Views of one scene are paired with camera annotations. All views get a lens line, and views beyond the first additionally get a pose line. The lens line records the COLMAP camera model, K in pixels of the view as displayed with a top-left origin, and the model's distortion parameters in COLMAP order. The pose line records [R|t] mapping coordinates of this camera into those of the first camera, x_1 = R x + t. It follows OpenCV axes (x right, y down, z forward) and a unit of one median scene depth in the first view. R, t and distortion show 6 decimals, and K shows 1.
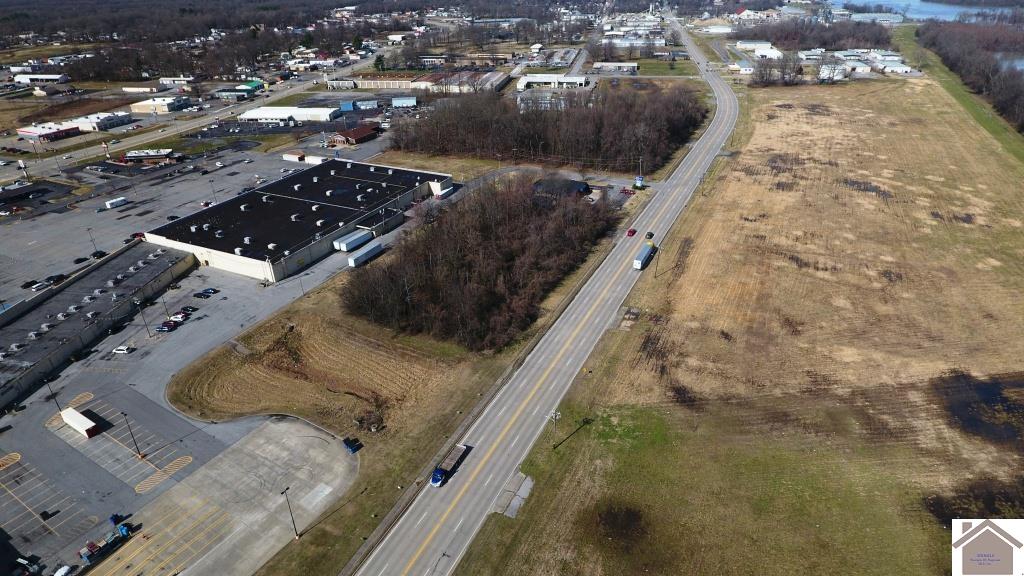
lens RADIAL K [[602.3, 0, 516.2], [0, 602.3, 286.6], [0, 0, 1]] dist [-0.005131, -0.000897]
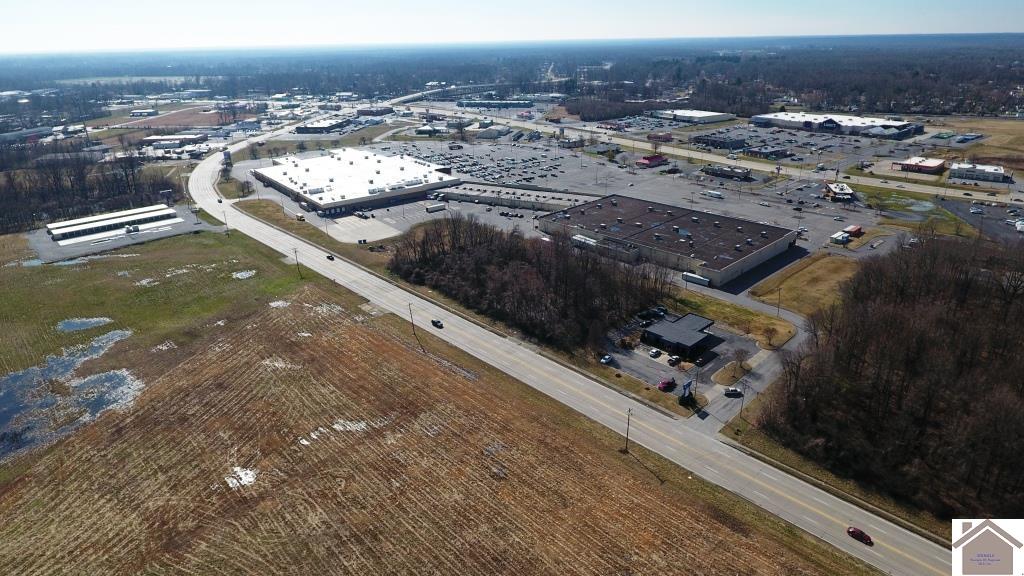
lens RADIAL K [[590.7, 0, 512.0], [0, 590.7, 288.0], [0, 0, 1]] dist [-0.004419, -0.000641]
pose [[-0.355861, 0.383236, -0.852346, 0.966479], [-0.415083, 0.752332, 0.511568, -0.632547], [0.837299, 0.535841, -0.108651, 1.159320]]
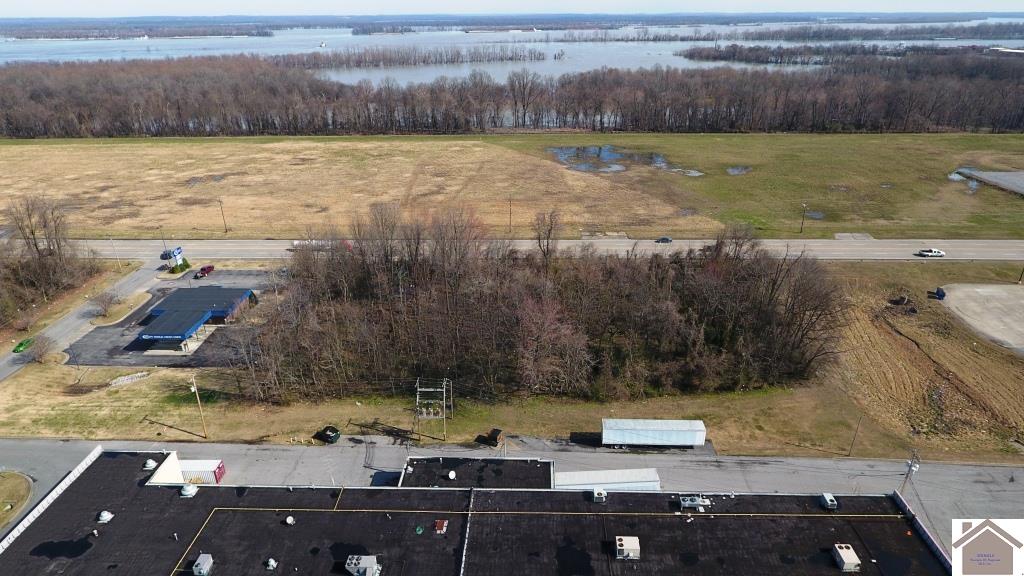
lens RADIAL K [[602.3, 0, 516.2], [0, 602.3, 286.6], [0, 0, 1]] dist [-0.005131, -0.000897]
pose [[-0.404349, -0.359302, 0.841073, -0.557040], [0.442433, 0.728005, 0.523700, -0.415836], [-0.800472, 0.583876, -0.135401, 1.117602]]
